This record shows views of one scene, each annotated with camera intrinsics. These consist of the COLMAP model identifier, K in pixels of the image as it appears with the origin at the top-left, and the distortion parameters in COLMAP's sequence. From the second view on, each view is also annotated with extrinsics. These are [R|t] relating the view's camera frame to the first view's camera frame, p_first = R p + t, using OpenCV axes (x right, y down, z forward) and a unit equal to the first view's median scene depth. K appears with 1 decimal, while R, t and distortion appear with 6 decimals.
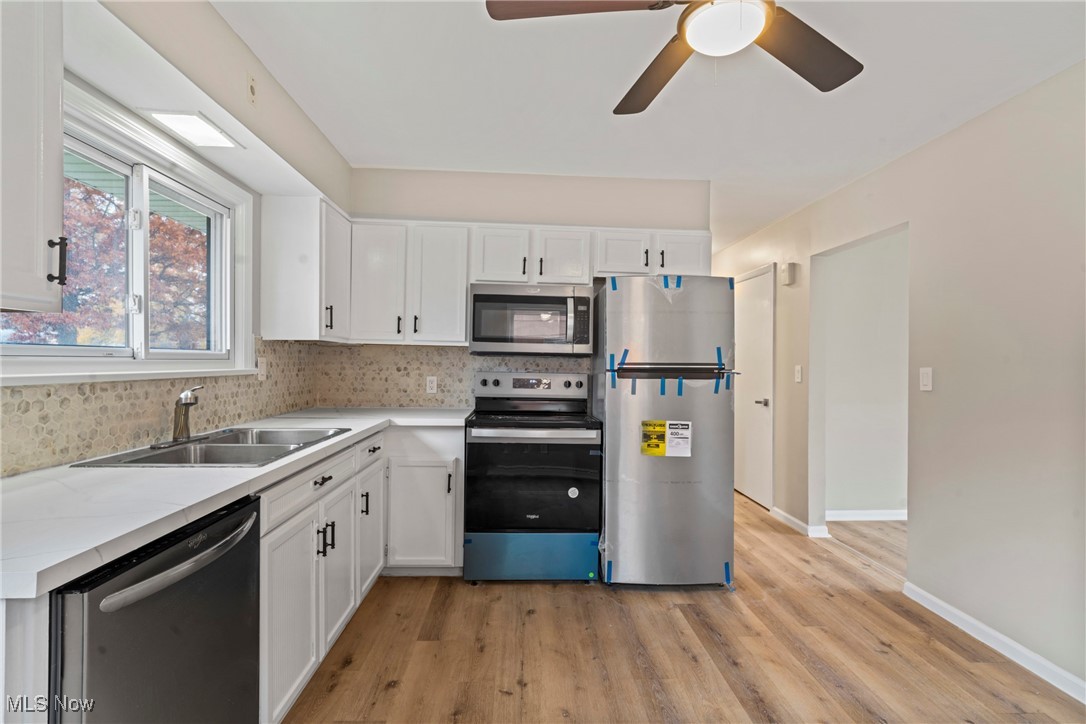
lens RADIAL K [[510.2, 0, 542.9], [0, 510.2, 358.4], [0, 0, 1]] dist [-0.013814, 0.007354]
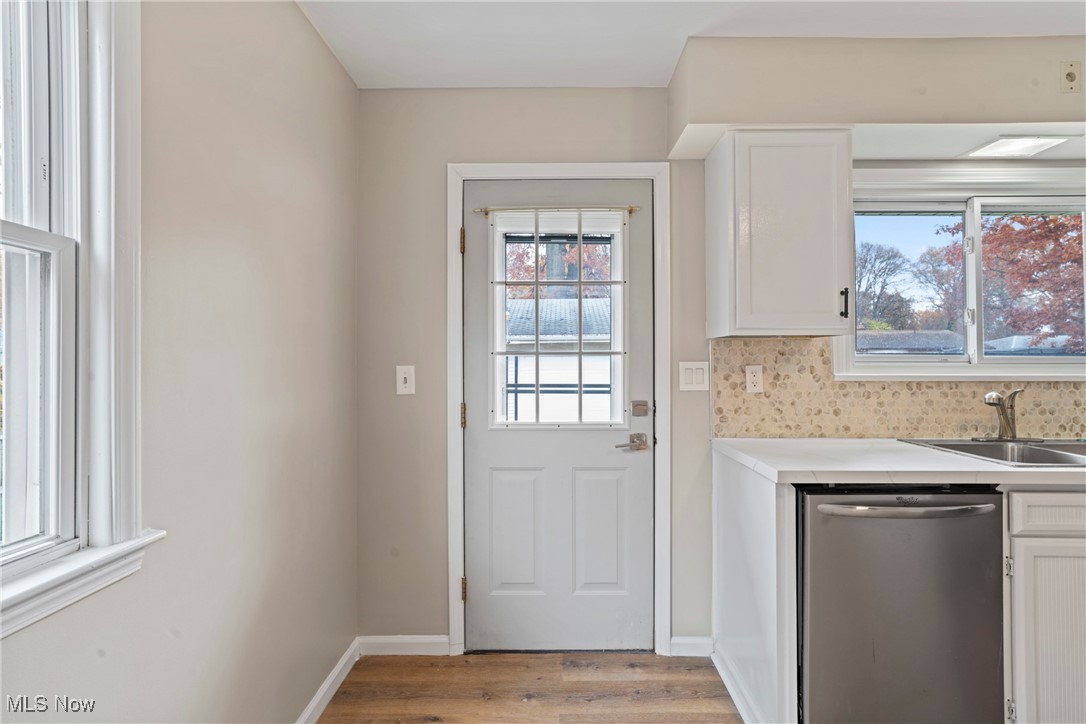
lens RADIAL K [[510.2, 0, 548.6], [0, 510.2, 360.7], [0, 0, 1]] dist [-0.013814, 0.007354]
pose [[-0.052075, -0.011486, -0.998577, 0.444174], [0.004552, 0.999921, -0.011739, 0.003970], [0.998633, -0.005157, -0.052019, 0.087009]]
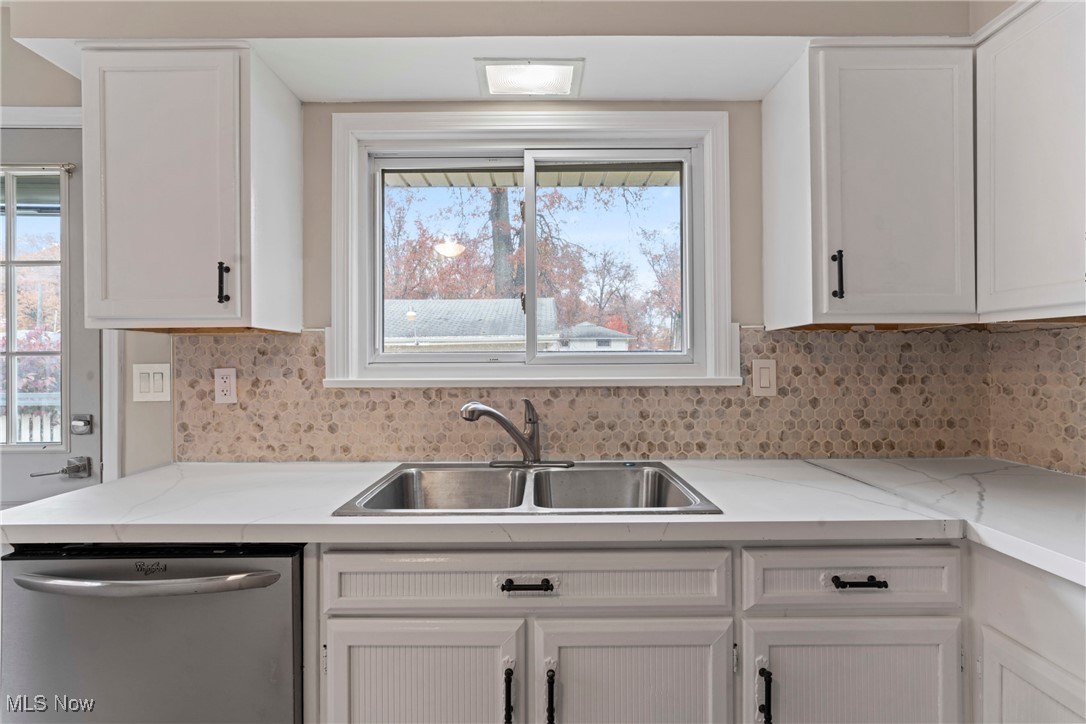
lens RADIAL K [[510.2, 0, 533.3], [0, 510.2, 361.5], [0, 0, 1]] dist [-0.013814, 0.007354]
pose [[-0.040397, -0.013365, -0.999094, 0.122836], [0.010329, 0.999852, -0.013793, 0.009280], [0.999130, -0.010876, -0.040253, 1.103483]]
